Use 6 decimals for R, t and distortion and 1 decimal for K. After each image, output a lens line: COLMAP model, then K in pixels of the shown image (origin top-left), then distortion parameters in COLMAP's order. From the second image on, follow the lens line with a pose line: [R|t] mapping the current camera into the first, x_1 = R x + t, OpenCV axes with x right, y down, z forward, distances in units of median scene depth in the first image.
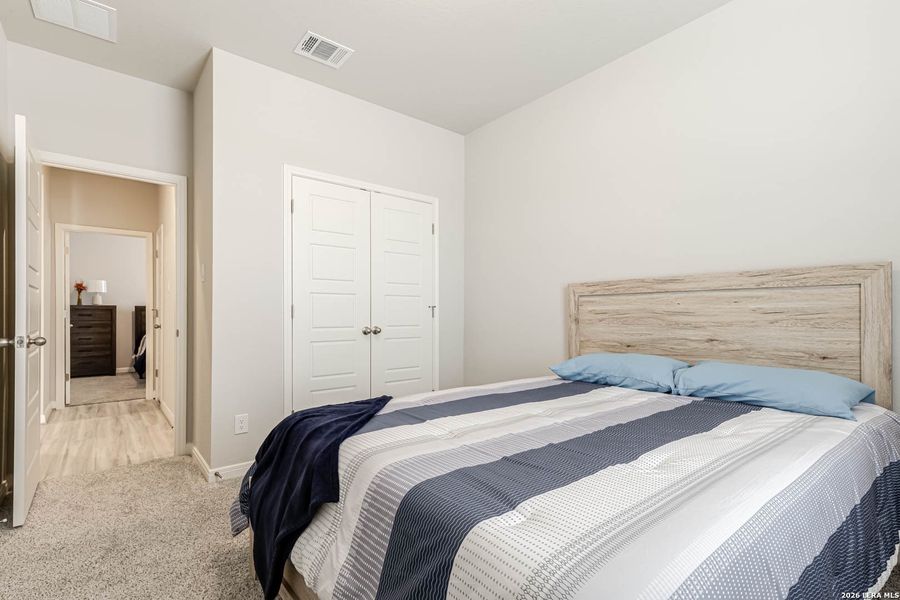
lens RADIAL K [[453.5, 0, 448.7], [0, 453.5, 303.0], [0, 0, 1]] dist [0.018637, 0.000184]
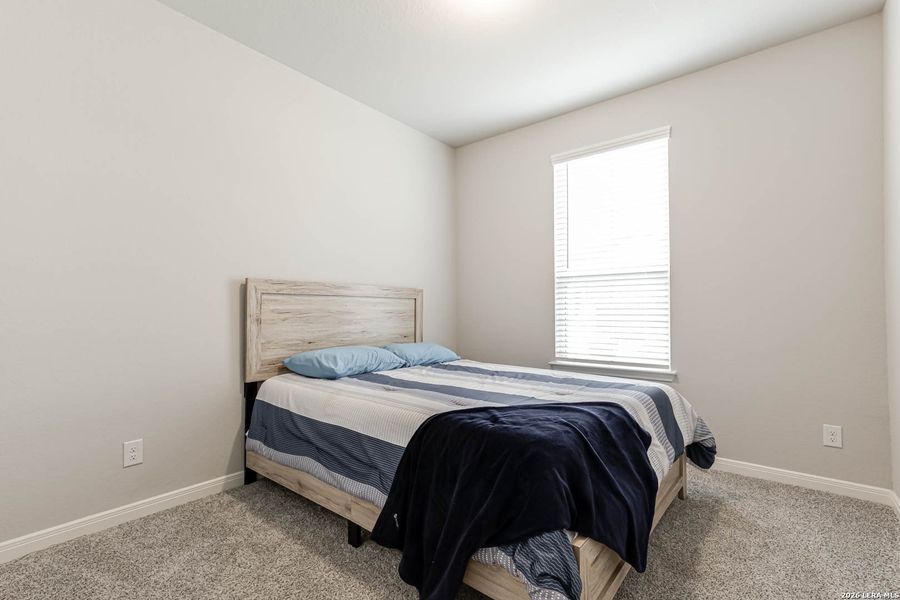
lens RADIAL K [[418.2, 0, 451.0], [0, 418.2, 303.1], [0, 0, 1]] dist [0.012832, 0.002065]
pose [[-0.203515, 0.026565, 0.978711, -0.632607], [-0.020592, 0.999295, -0.031405, 0.023309], [-0.978855, -0.026545, -0.202824, 0.841291]]
